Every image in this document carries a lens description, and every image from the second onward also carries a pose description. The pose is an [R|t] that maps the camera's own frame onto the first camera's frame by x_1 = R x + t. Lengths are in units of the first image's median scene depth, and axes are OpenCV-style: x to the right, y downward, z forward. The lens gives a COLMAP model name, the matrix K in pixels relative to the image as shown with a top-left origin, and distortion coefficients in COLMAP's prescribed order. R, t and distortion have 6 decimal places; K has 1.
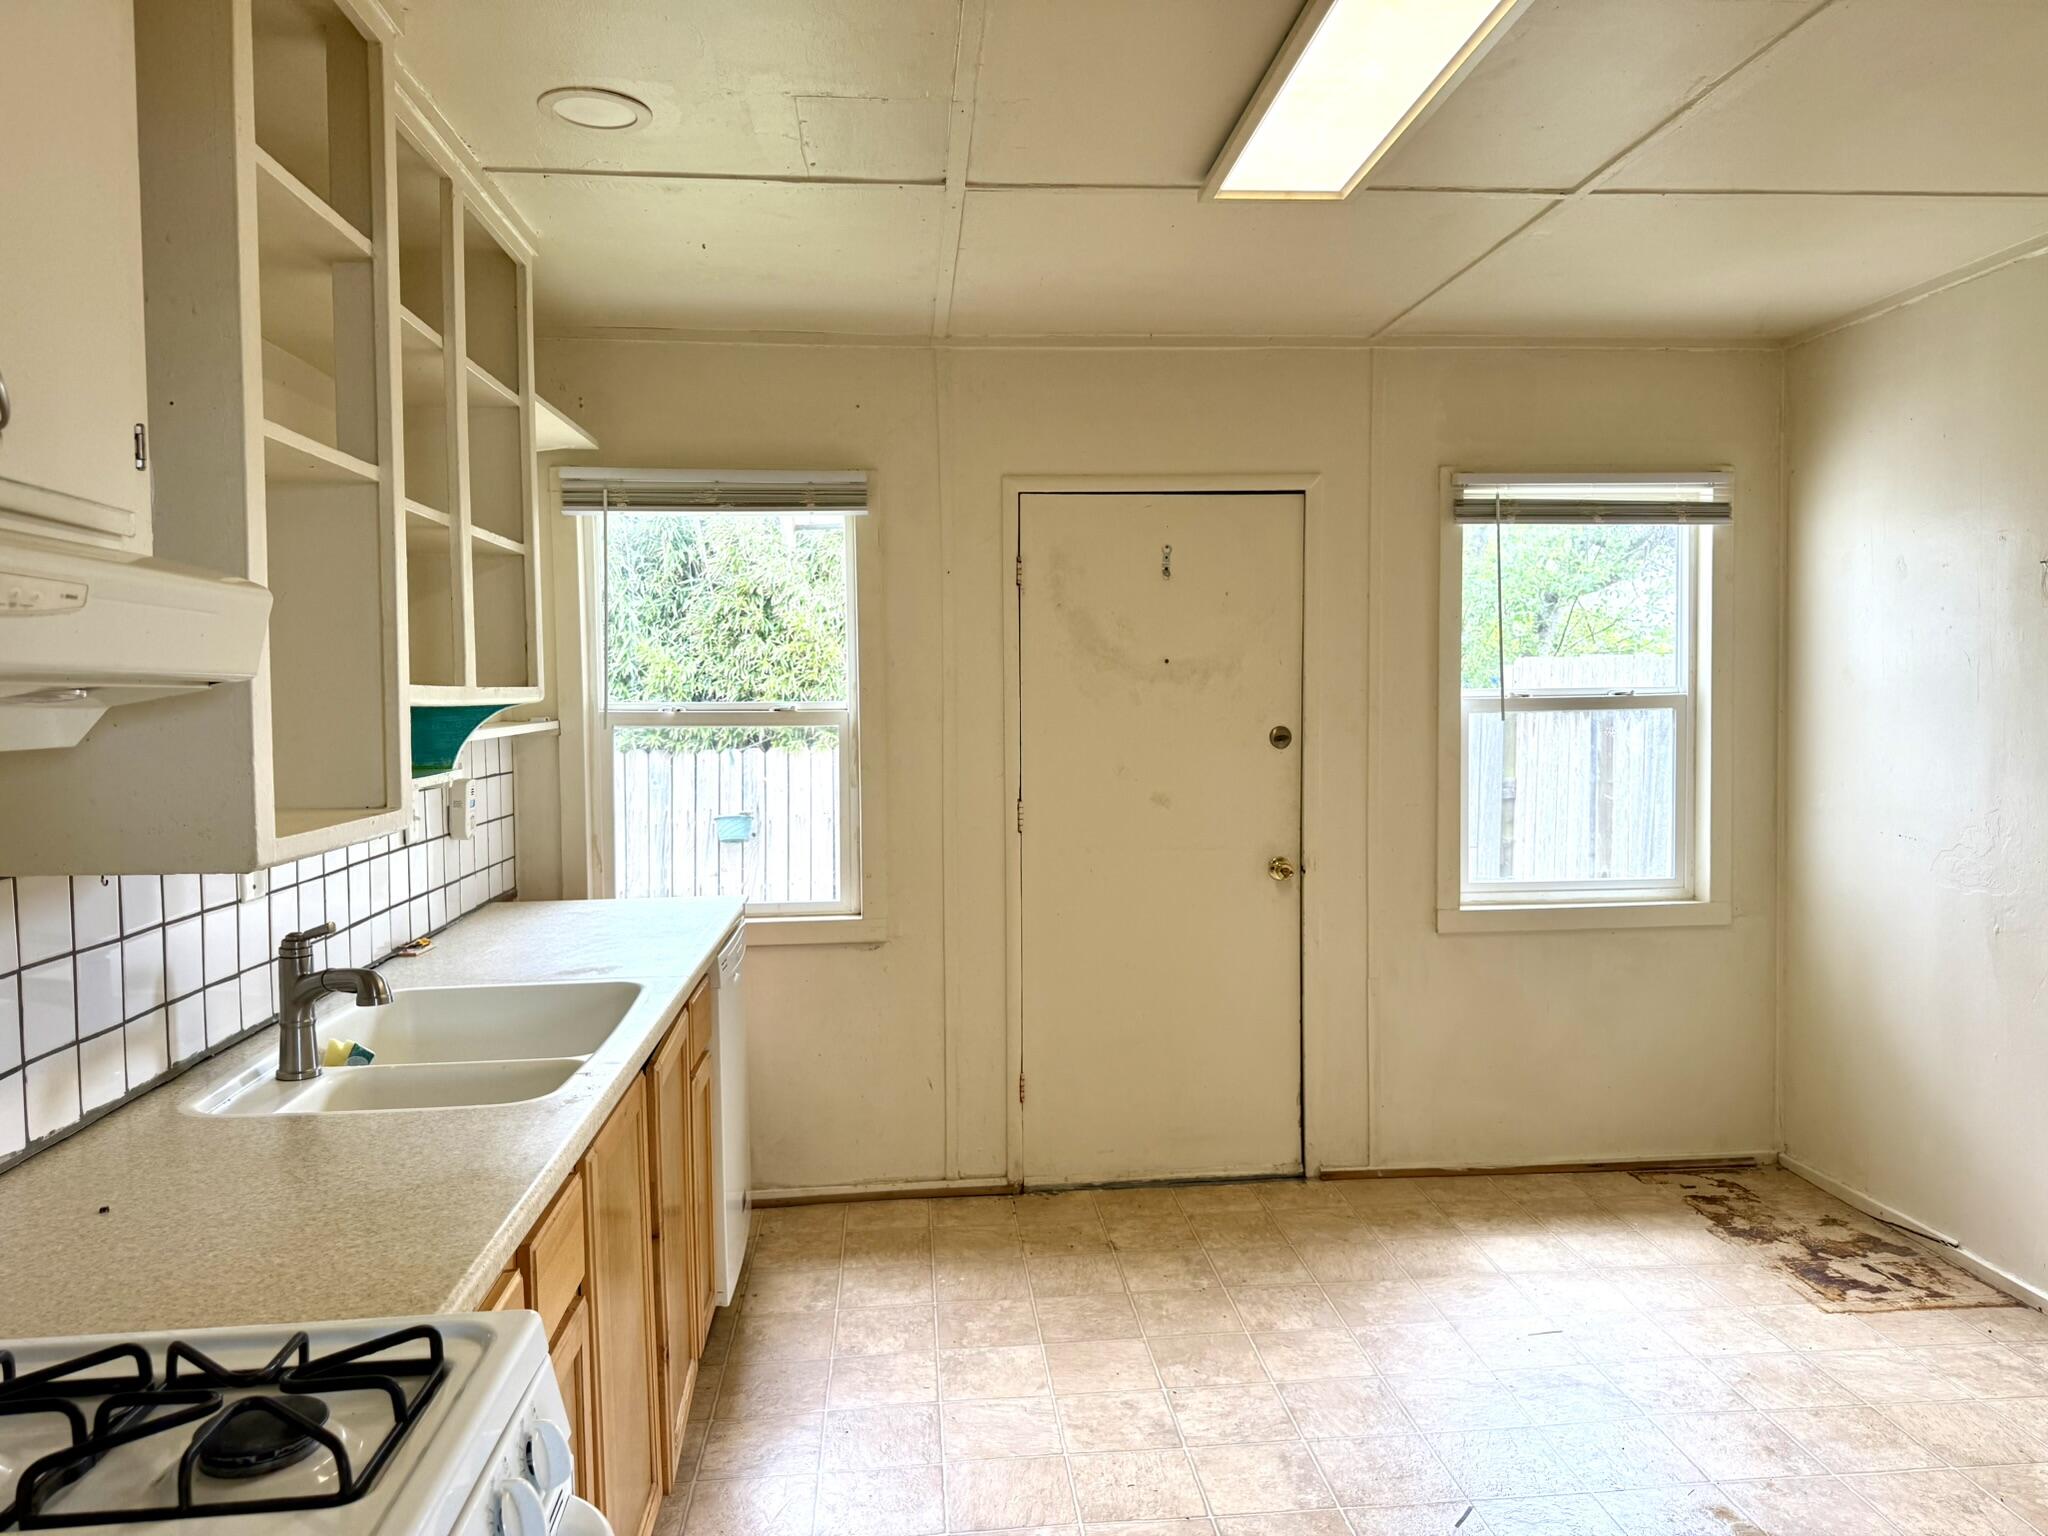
lens RADIAL K [[1450.7, 0, 1024.0], [0, 1450.7, 768.0], [0, 0, 1]] dist [0.019736, -0.001960]
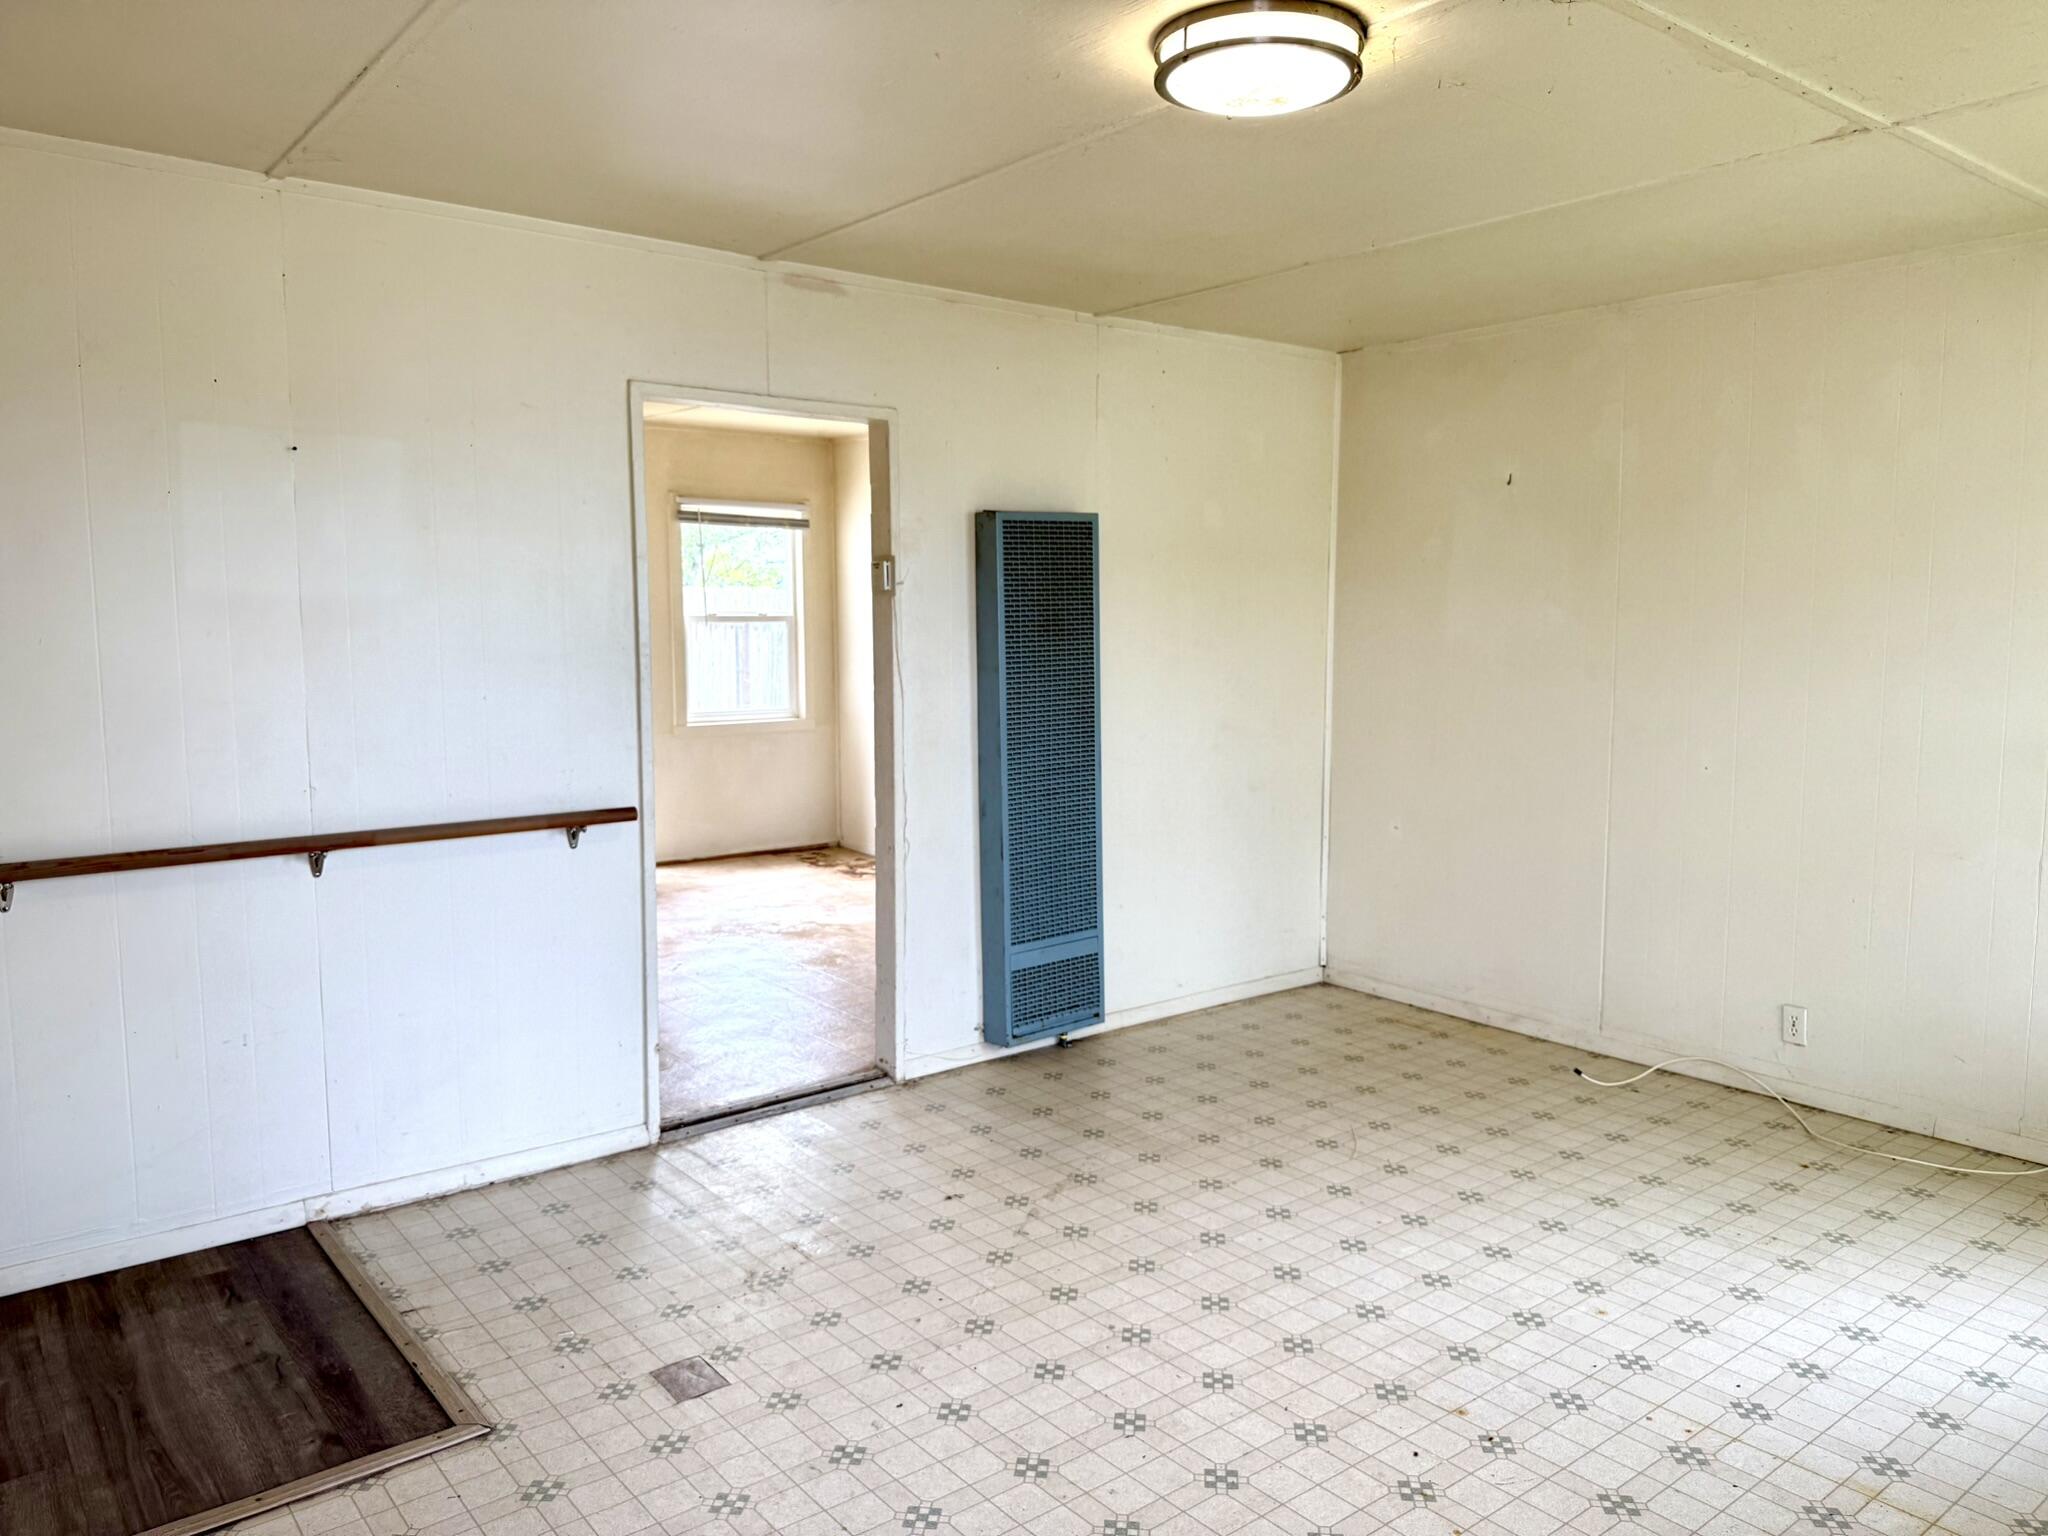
lens RADIAL K [[1450.7, 0, 1024.0], [0, 1450.7, 768.0], [0, 0, 1]] dist [0.019736, -0.001960]
pose [[0.834584, -0.049596, 0.548643, -0.387172], [0.018330, 0.997888, 0.062322, 0.041863], [-0.550576, -0.041956, 0.833730, -0.853887]]
